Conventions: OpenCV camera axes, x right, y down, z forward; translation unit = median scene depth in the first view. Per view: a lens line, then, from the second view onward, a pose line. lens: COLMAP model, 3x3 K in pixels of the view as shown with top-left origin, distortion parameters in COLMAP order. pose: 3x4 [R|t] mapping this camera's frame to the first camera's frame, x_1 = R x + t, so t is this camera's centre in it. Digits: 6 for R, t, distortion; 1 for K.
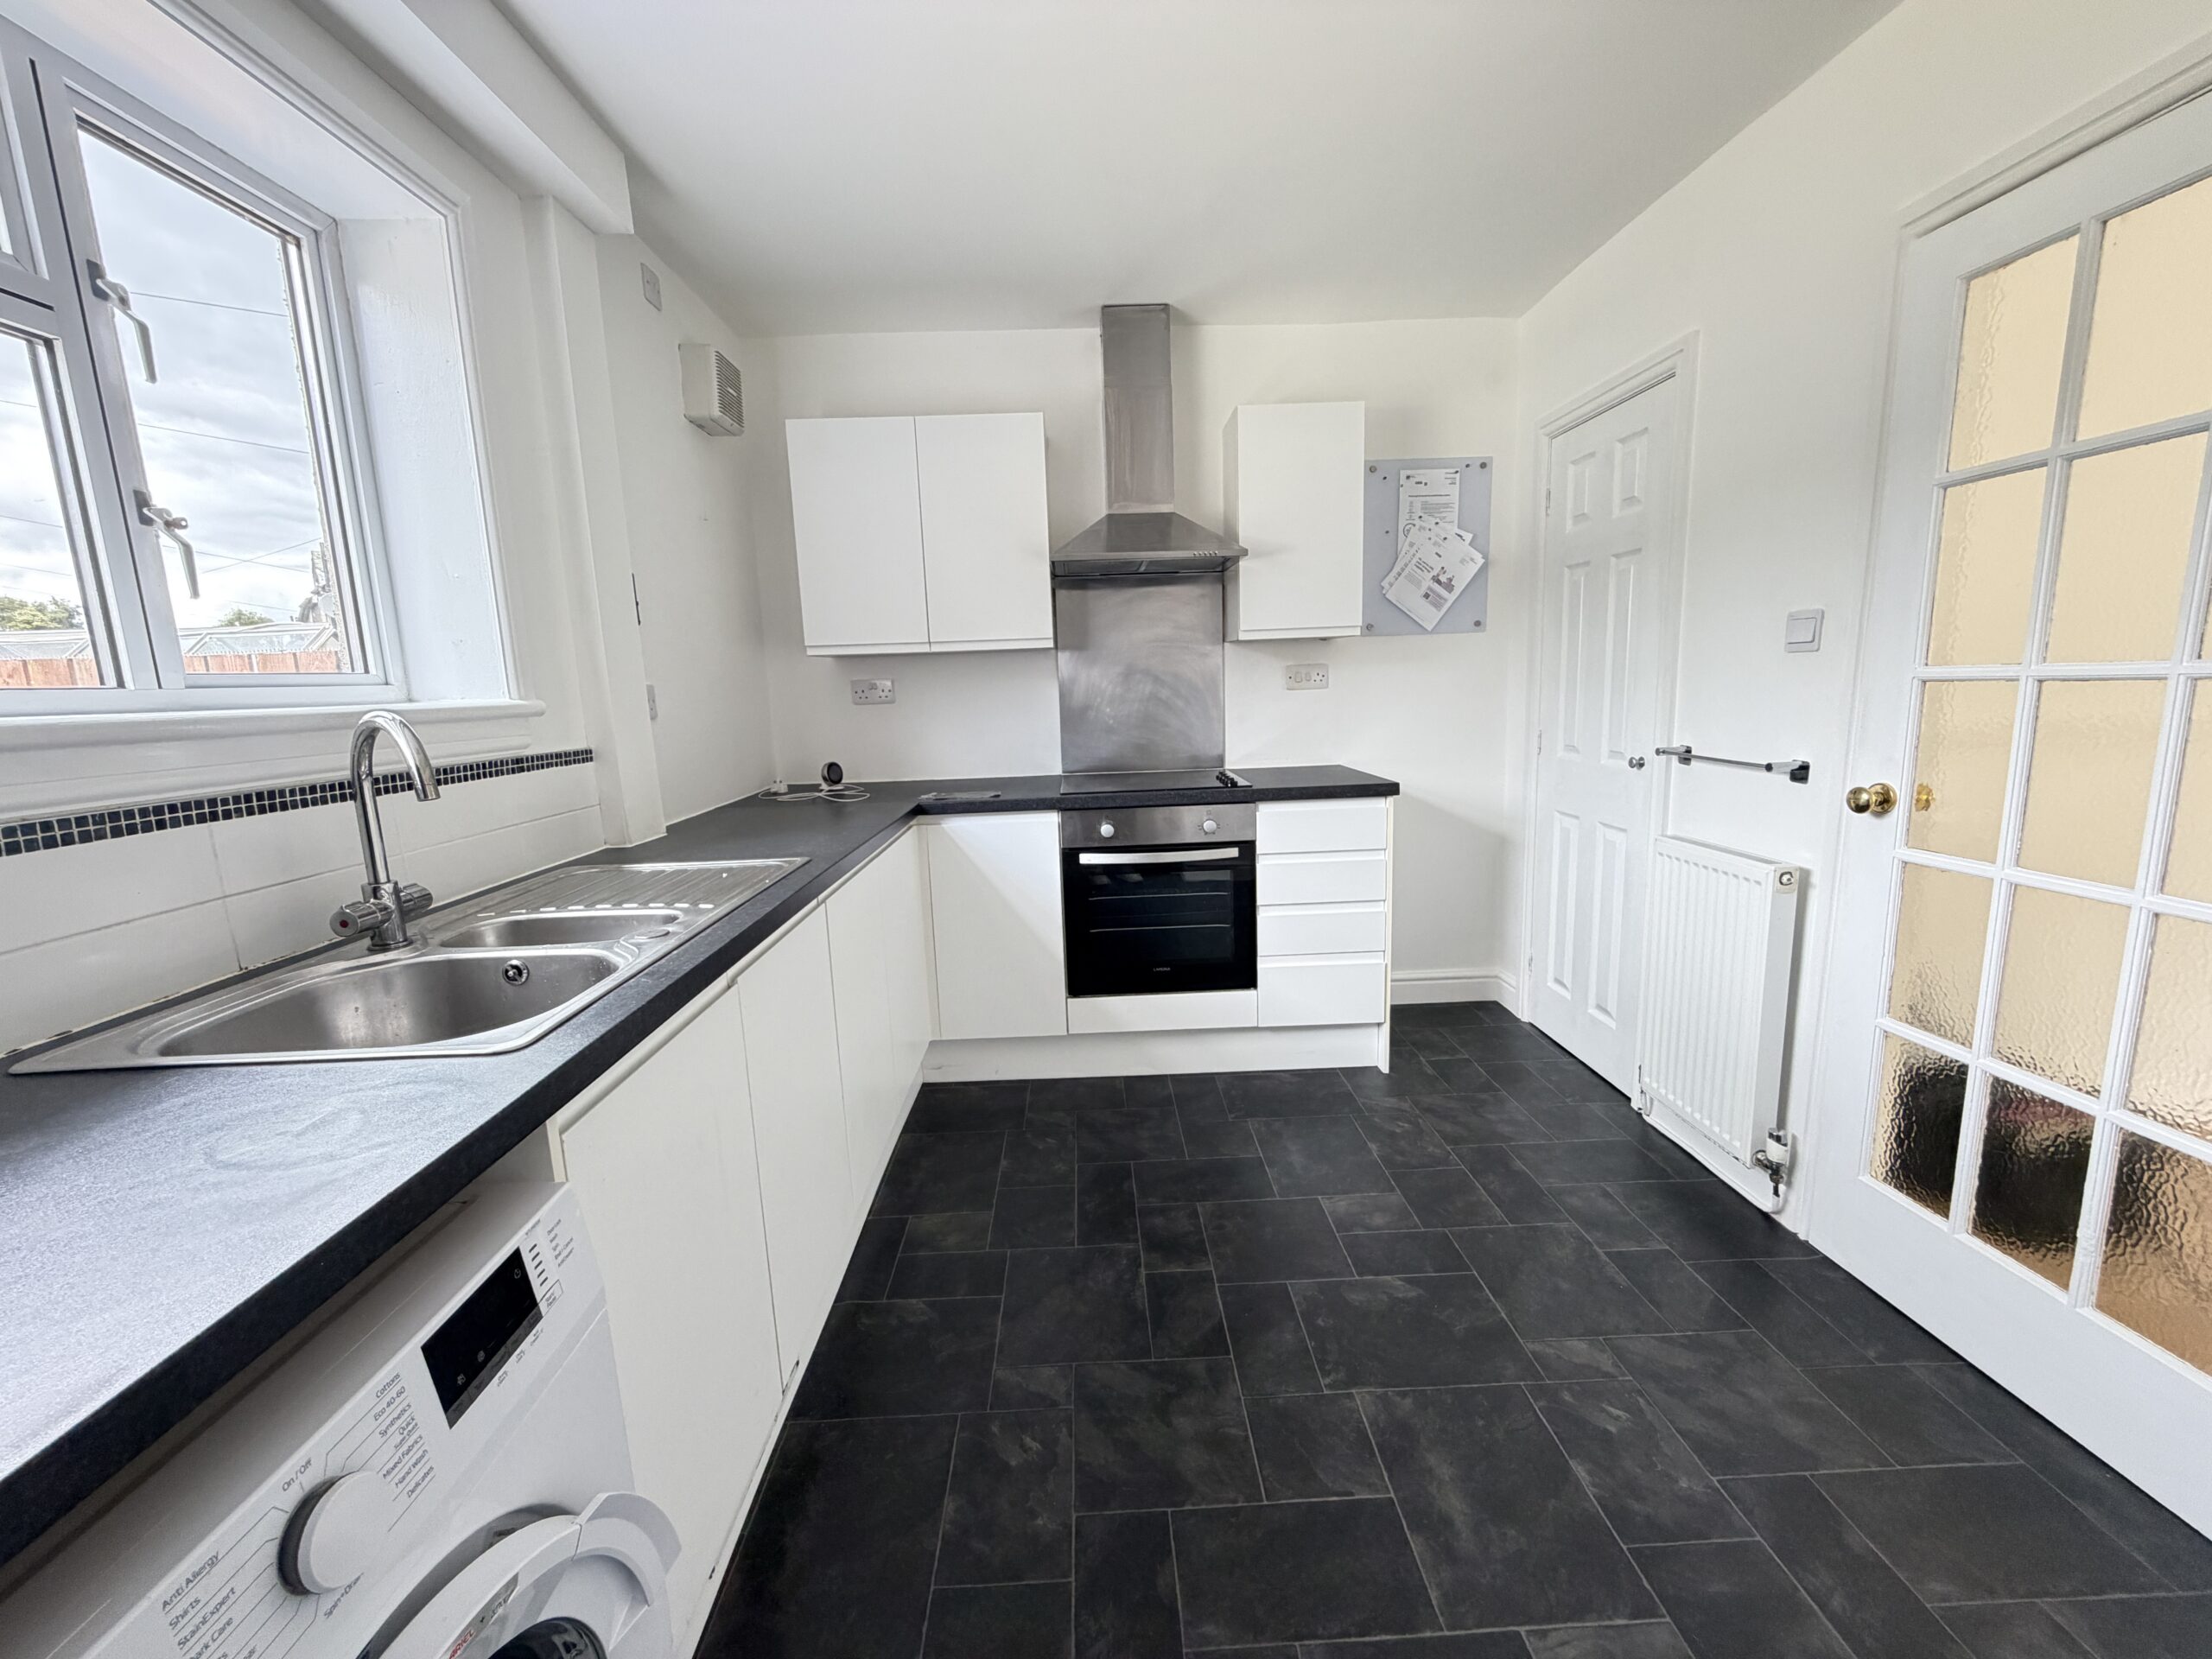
lens RADIAL K [[881.6, 0, 1103.7], [0, 881.6, 825.2], [0, 0, 1]] dist [-0.001415, -0.000032]
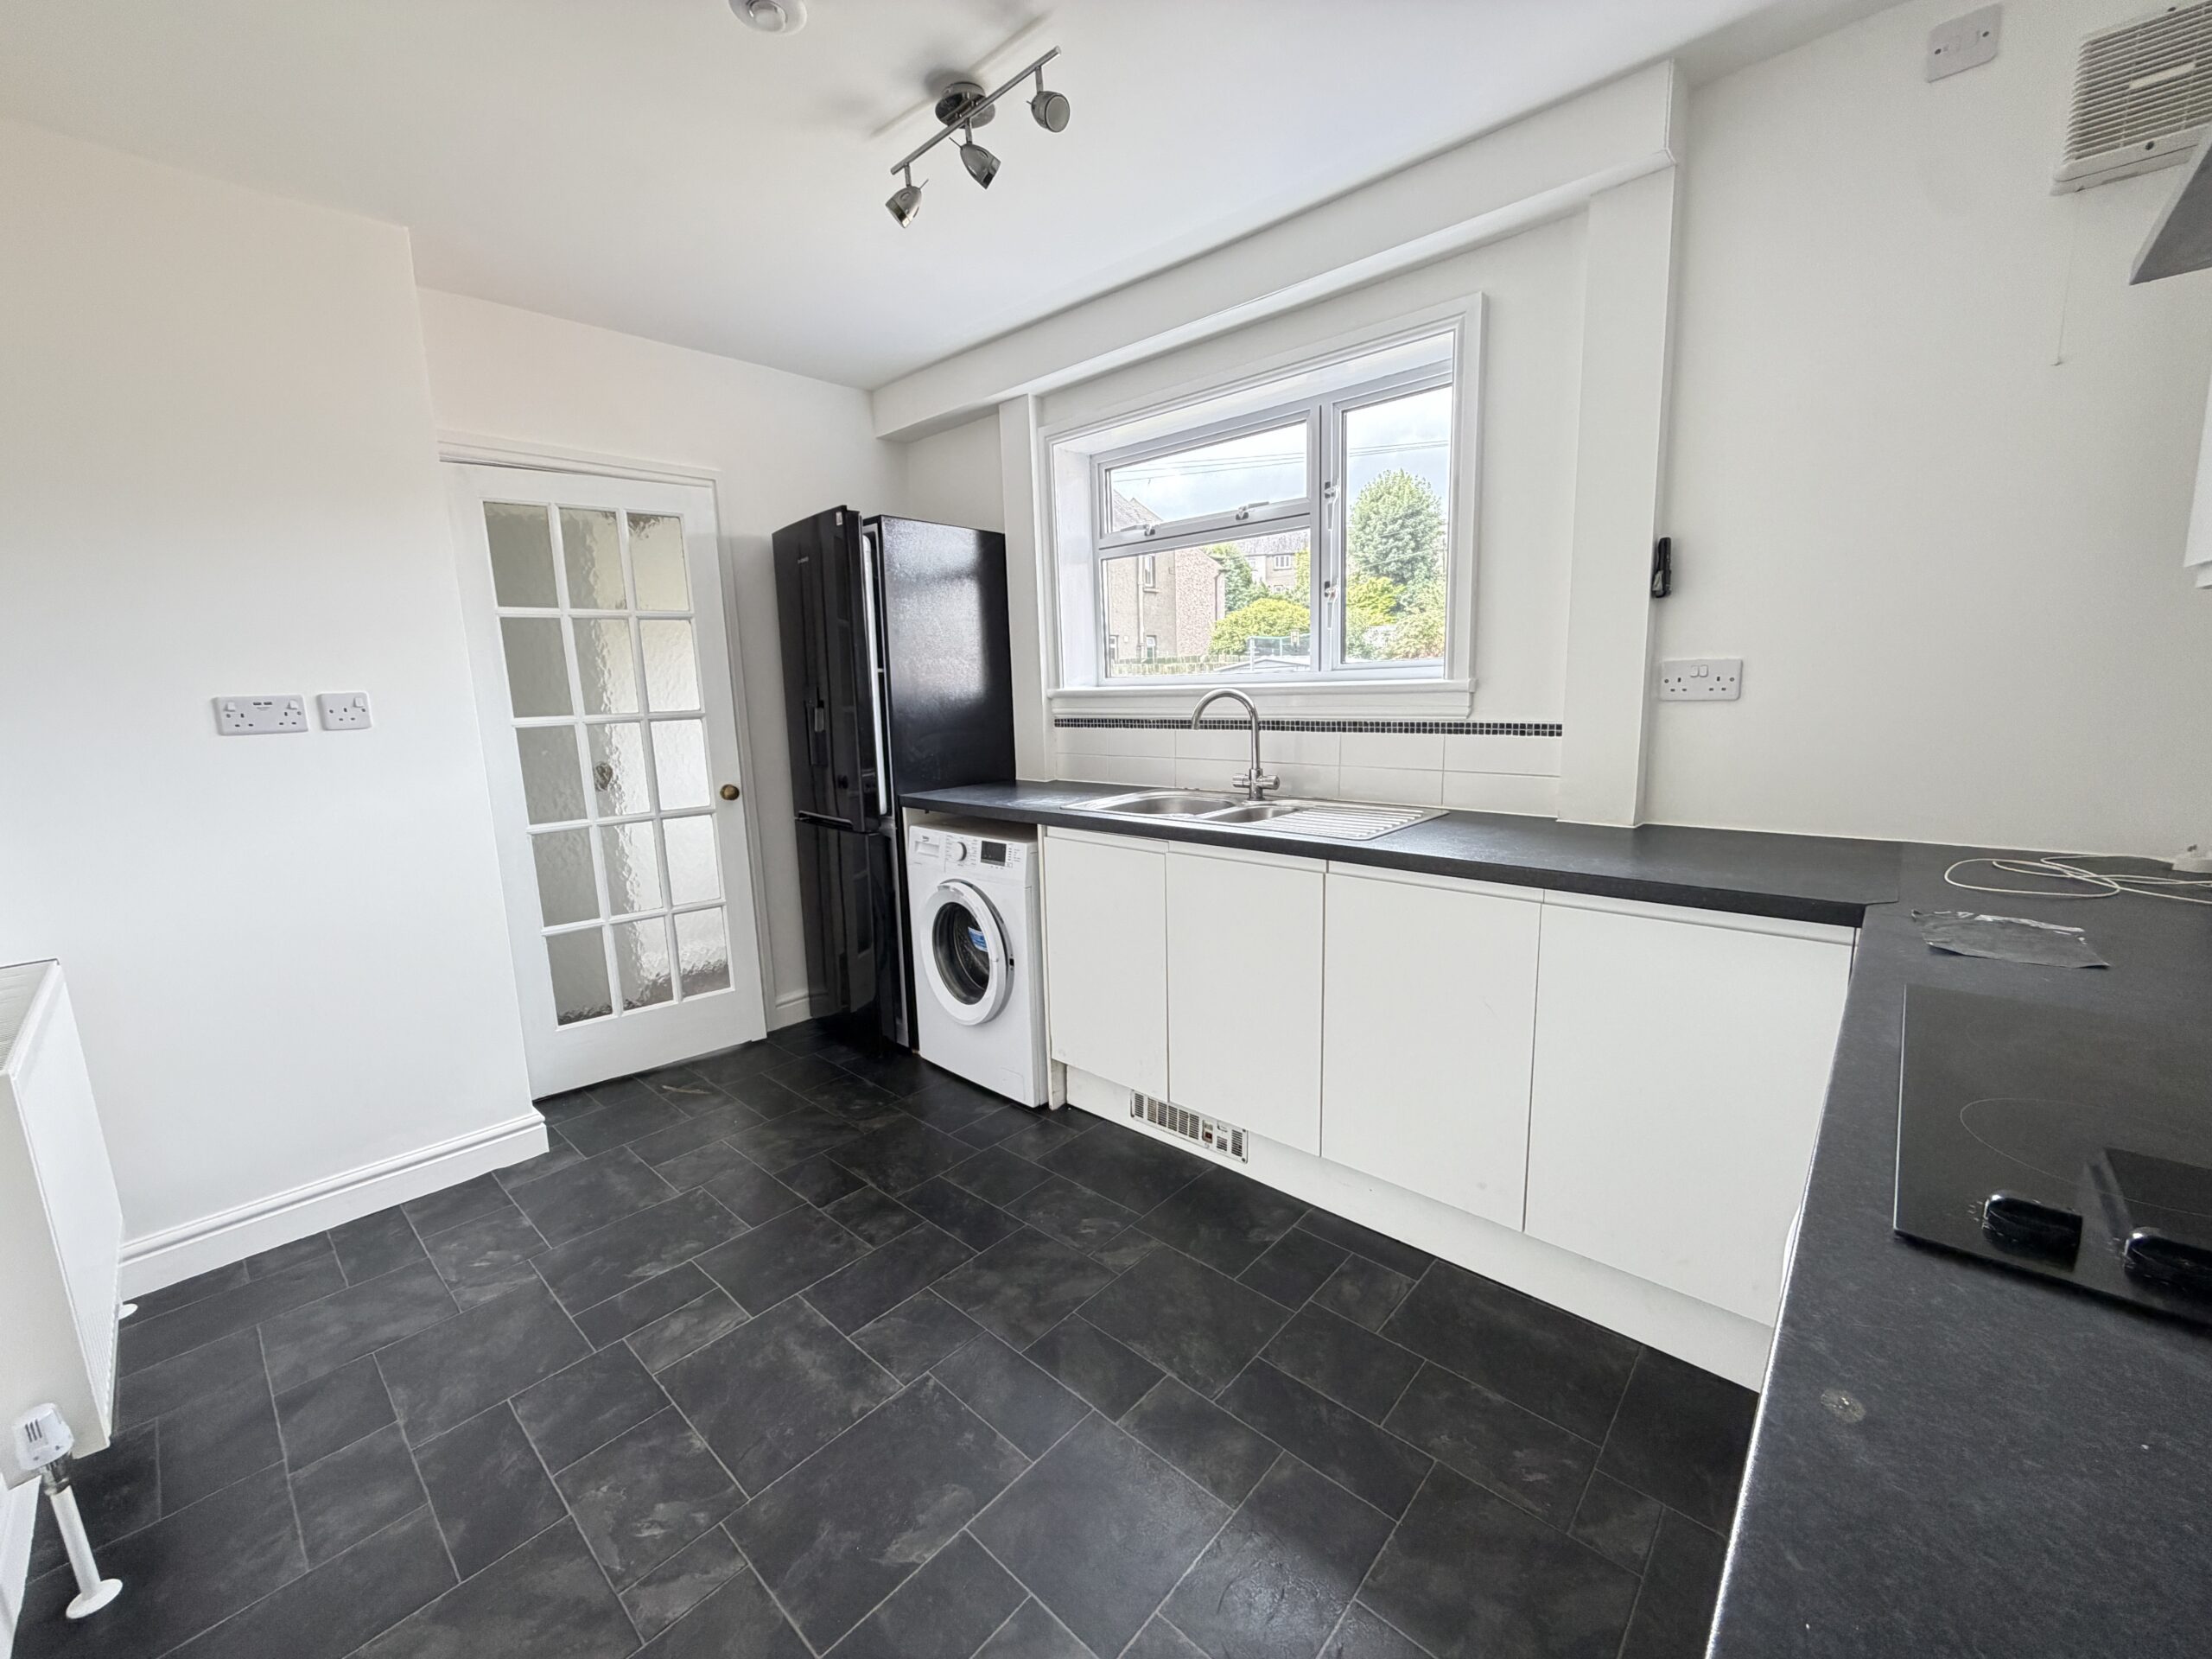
lens RADIAL K [[881.6, 0, 1106.8], [0, 881.6, 820.9], [0, 0, 1]] dist [-0.001415, -0.000032]
pose [[-0.687945, 0.174855, -0.704385, 0.781465], [-0.057414, 0.954390, 0.292989, -0.346579], [0.723489, 0.242002, -0.646529, 1.779467]]
